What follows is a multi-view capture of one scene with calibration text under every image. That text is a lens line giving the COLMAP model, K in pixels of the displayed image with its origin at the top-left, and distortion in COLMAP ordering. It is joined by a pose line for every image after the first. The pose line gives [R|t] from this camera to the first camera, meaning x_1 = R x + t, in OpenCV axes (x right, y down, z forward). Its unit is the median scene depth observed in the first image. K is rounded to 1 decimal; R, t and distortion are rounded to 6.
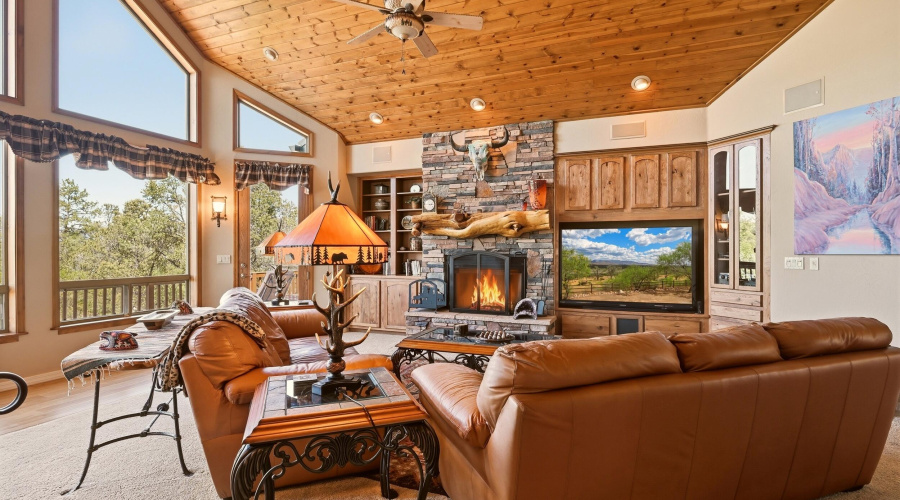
lens RADIAL K [[437.1, 0, 450.0], [0, 437.1, 250.0], [0, 0, 1]] dist [-0.000753, -0.000191]
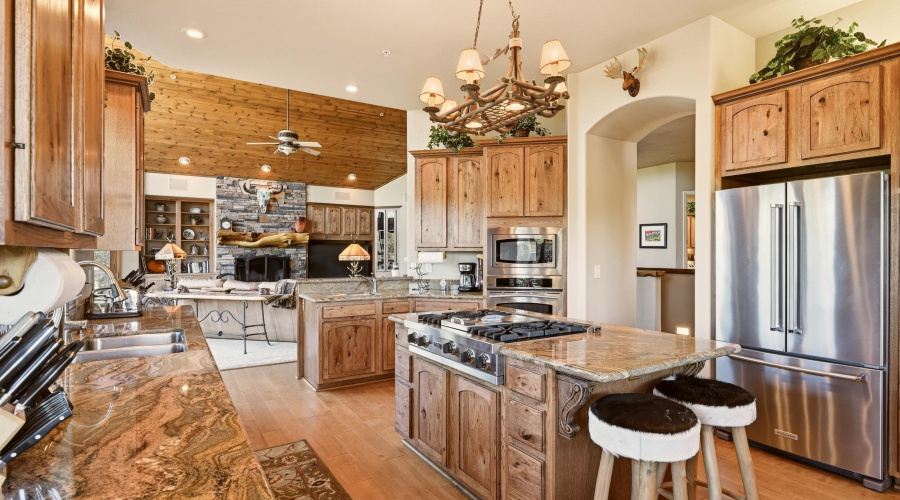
lens RADIAL K [[437.1, 0, 450.0], [0, 437.1, 250.0], [0, 0, 1]] dist [-0.000753, -0.000191]
pose [[0.582910, 0.004688, 0.812523, -0.878001], [-0.001460, 0.999988, -0.004722, -0.011231], [-0.812535, 0.001566, 0.582910, -0.546167]]
